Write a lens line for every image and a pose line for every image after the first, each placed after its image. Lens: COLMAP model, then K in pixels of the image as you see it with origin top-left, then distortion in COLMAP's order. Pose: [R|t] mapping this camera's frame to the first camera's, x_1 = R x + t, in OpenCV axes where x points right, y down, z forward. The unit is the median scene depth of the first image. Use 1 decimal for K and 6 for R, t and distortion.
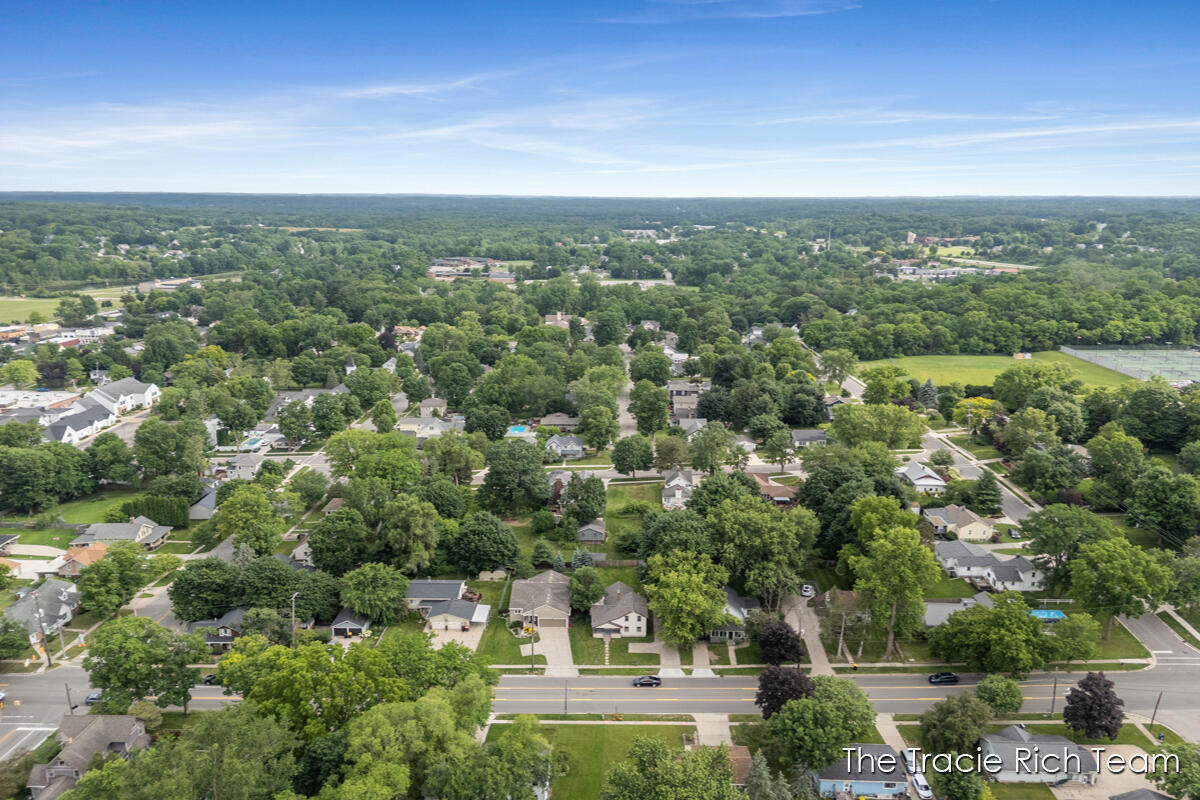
lens RADIAL K [[883.8, 0, 598.3], [0, 883.8, 343.9], [0, 0, 1]] dist [0.030680, -0.003219]
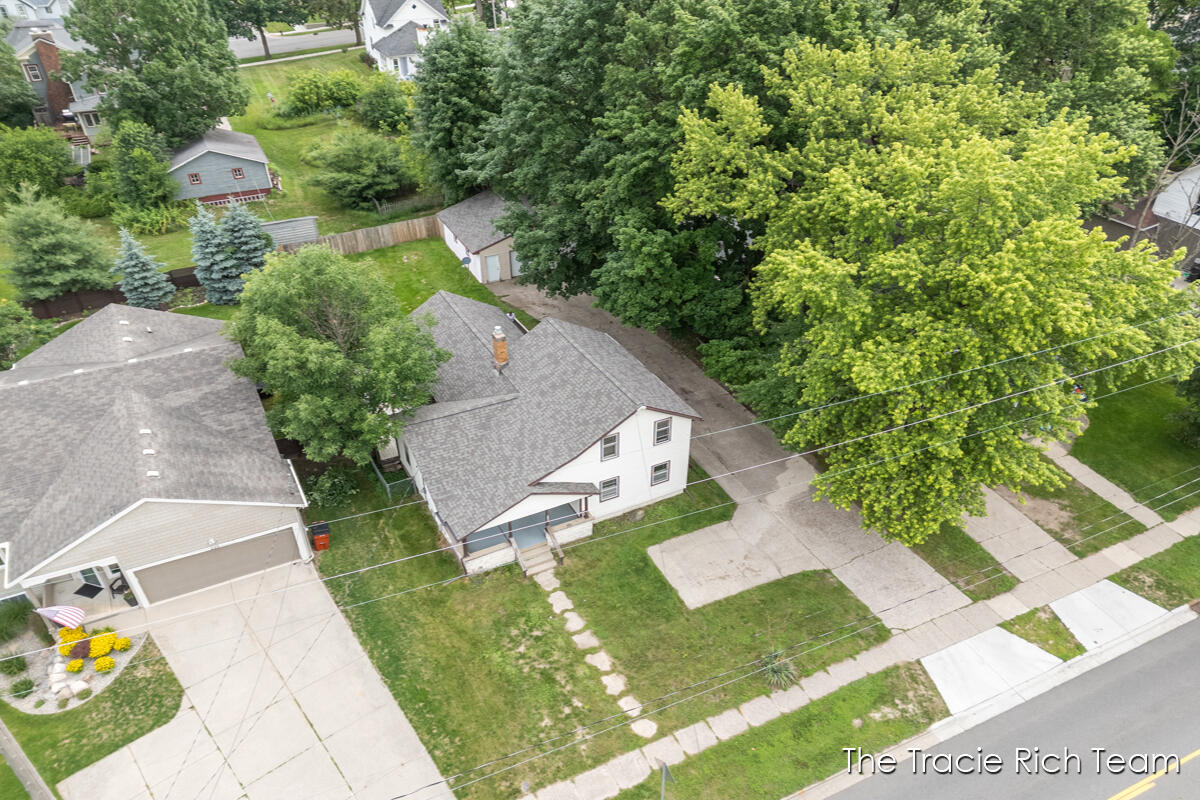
lens RADIAL K [[1007.6, 0, 671.9], [0, 1007.6, 399.5], [0, 0, 1]] dist [0.079353, -0.053920]
pose [[0.873400, -0.252267, 0.416573, -0.050969], [0.072374, 0.913118, 0.401221, 0.205389], [-0.481595, -0.320277, 0.815775, 0.802251]]
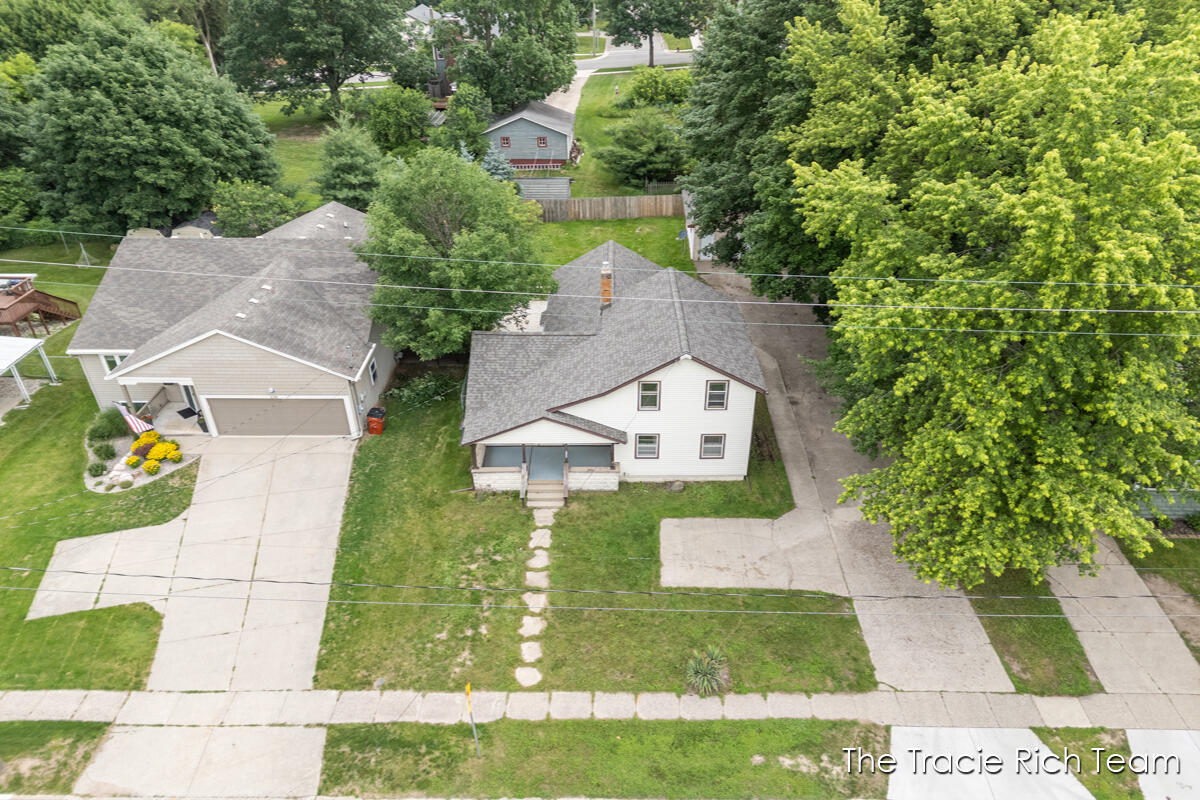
lens RADIAL K [[1030.3, 0, 581.6], [0, 1030.3, 401.5], [0, 0, 1]] dist [0.107389, -0.118169]
pose [[0.999860, -0.009692, -0.013675, 0.020913], [0.013589, 0.946365, 0.322815, 0.240852], [0.009813, -0.322955, 0.946363, 0.793935]]
